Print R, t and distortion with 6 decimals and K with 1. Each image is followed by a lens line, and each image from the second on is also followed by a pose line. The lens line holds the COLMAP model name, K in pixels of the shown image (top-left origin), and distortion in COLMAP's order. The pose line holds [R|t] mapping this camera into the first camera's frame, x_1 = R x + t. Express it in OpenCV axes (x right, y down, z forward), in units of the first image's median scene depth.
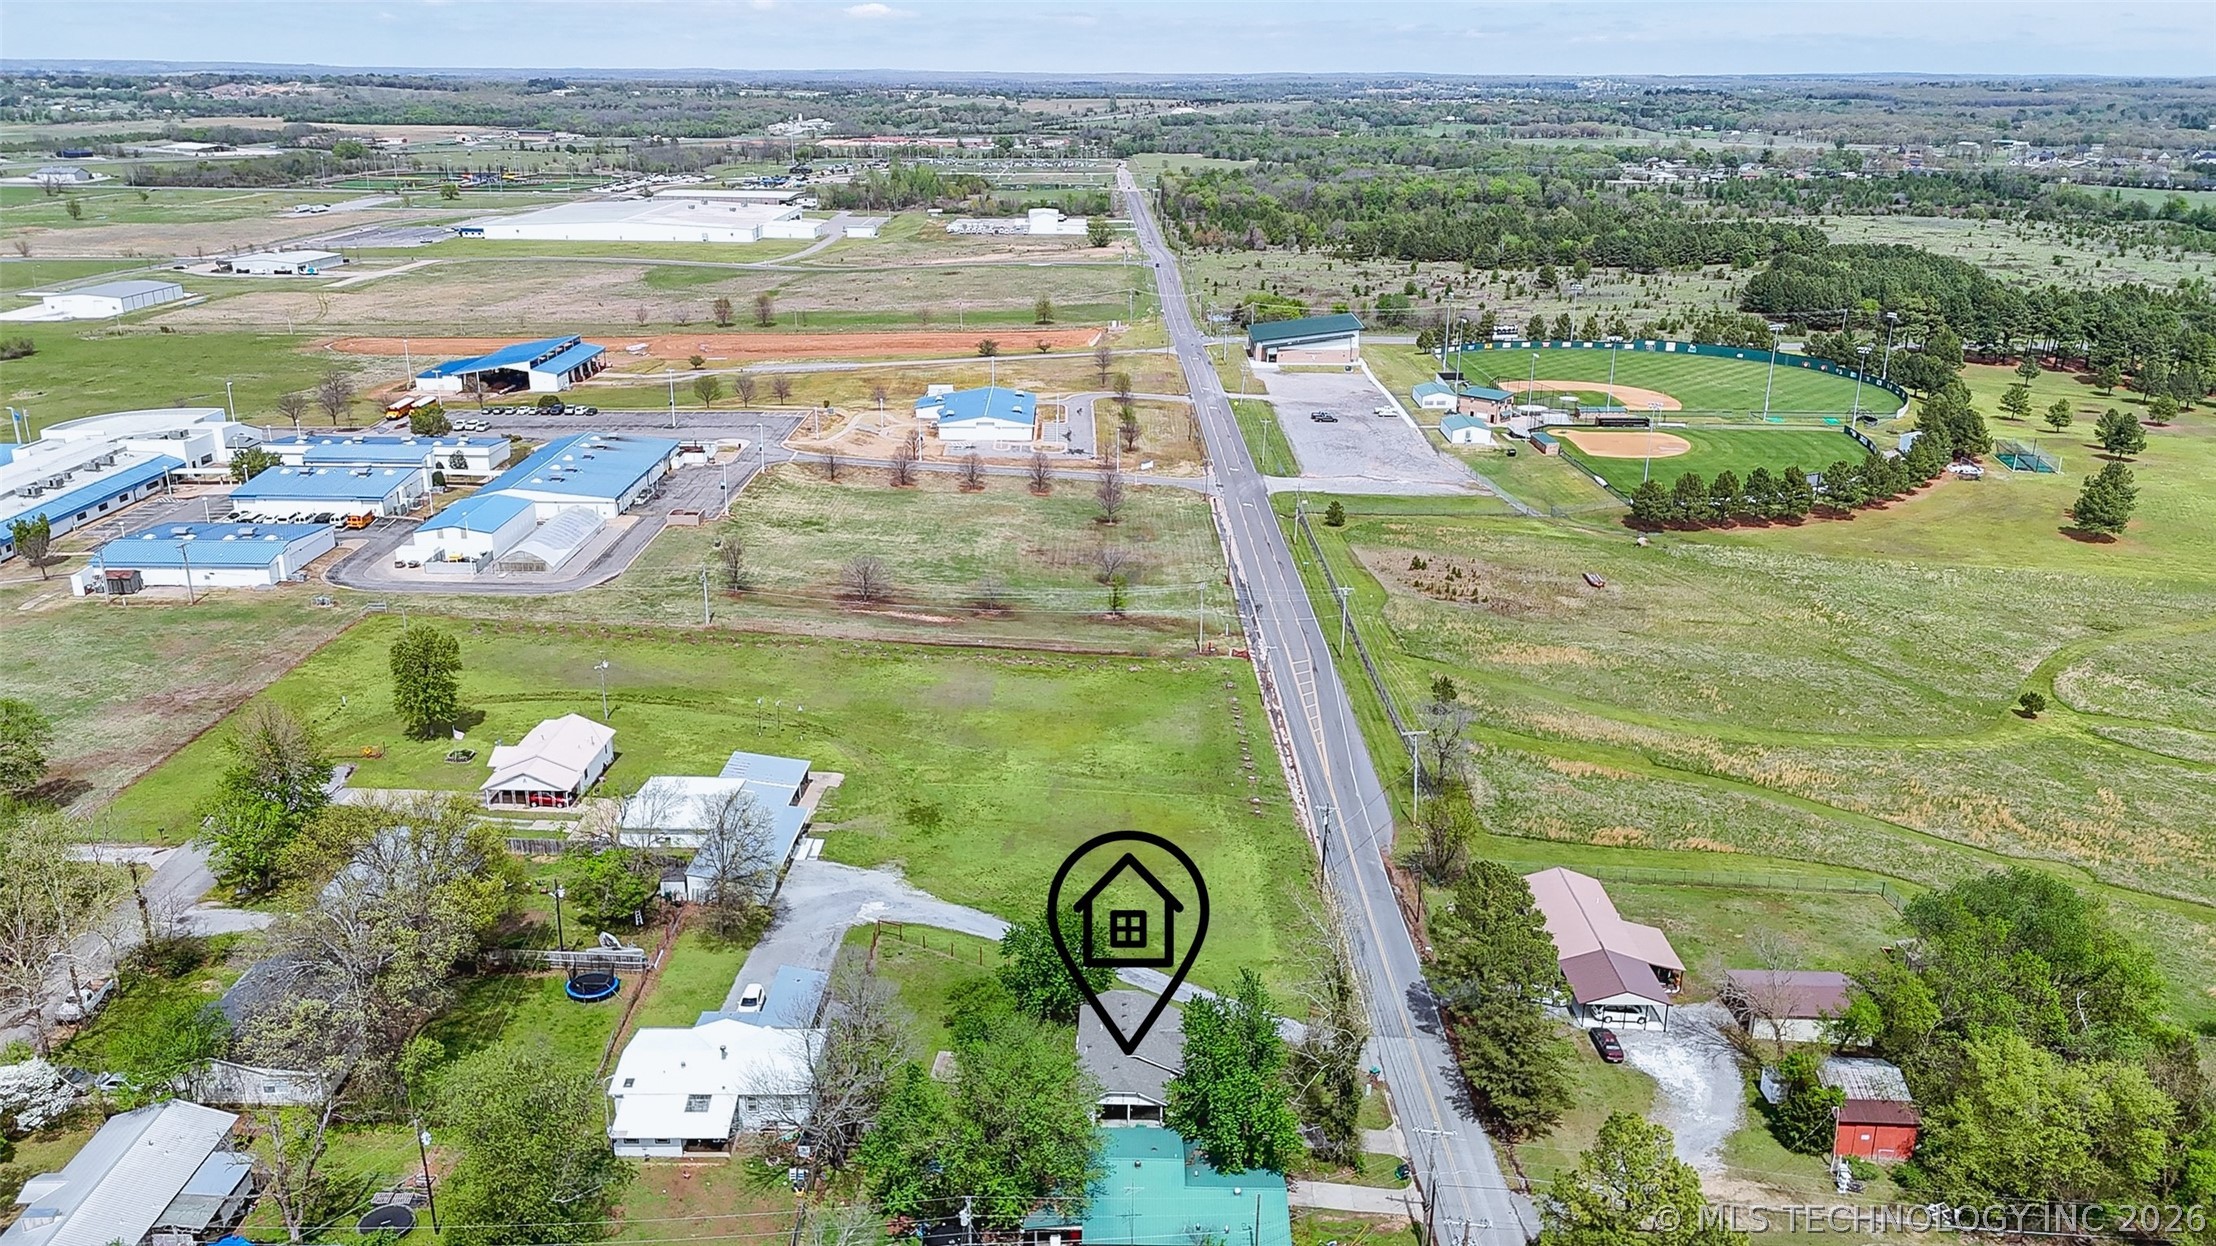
lens RADIAL K [[1638.8, 0, 1098.6], [0, 1638.8, 623.7], [0, 0, 1]] dist [0.079998, -0.084905]
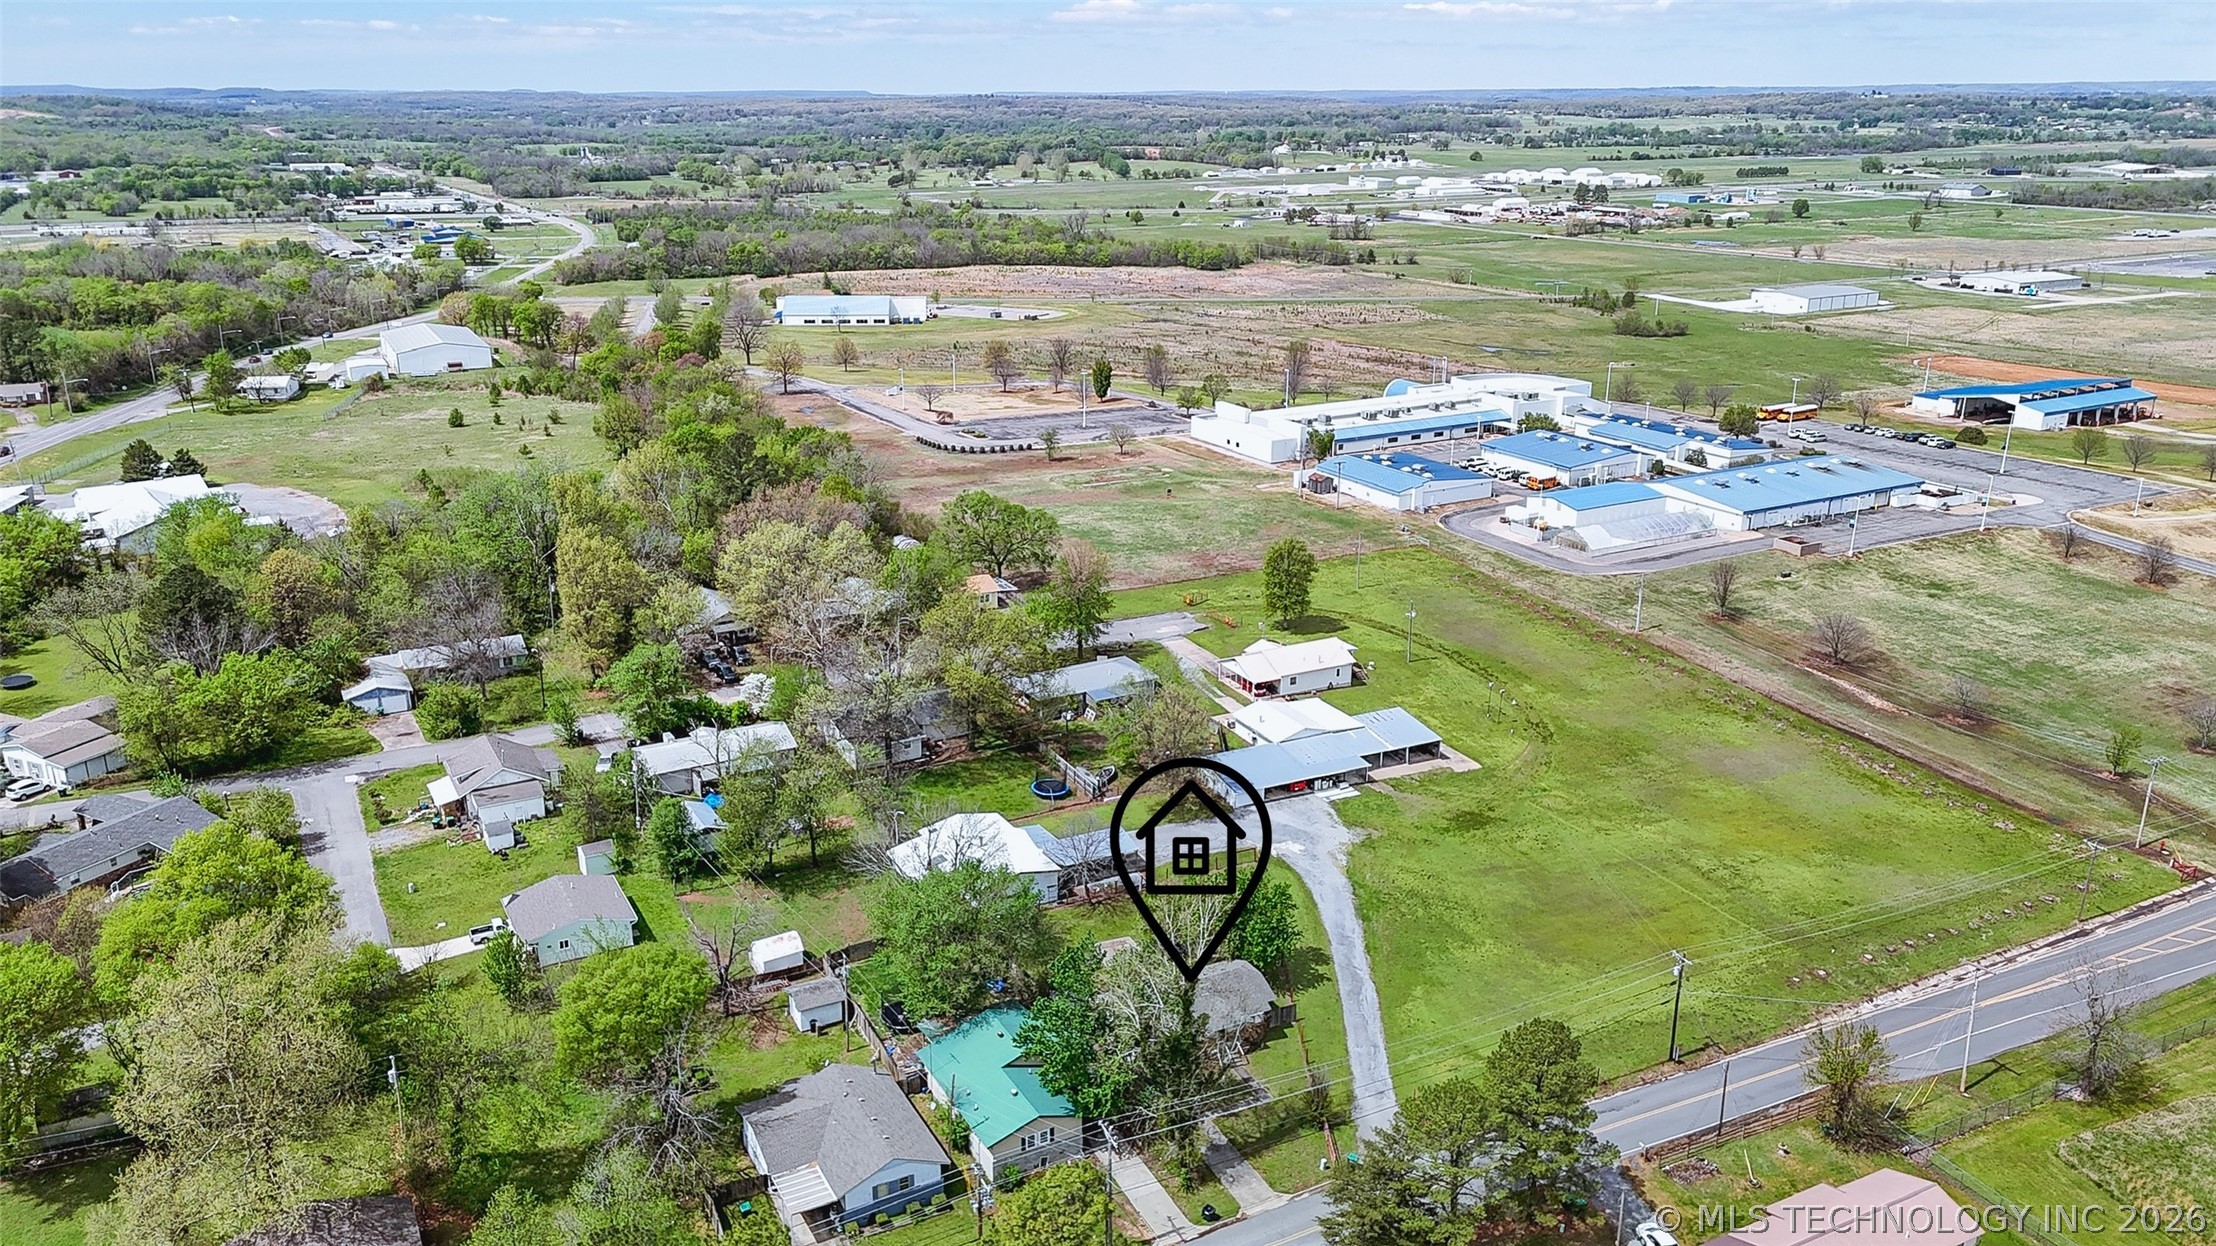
lens RADIAL K [[1604.4, 0, 1110.0], [0, 1604.4, 687.6], [0, 0, 1]] dist [0.070182, -0.066017]
pose [[0.481976, 0.297080, -0.824283, 0.359589], [-0.272844, 0.944877, 0.181006, -0.048451], [0.832620, 0.137660, 0.536464, 0.173291]]
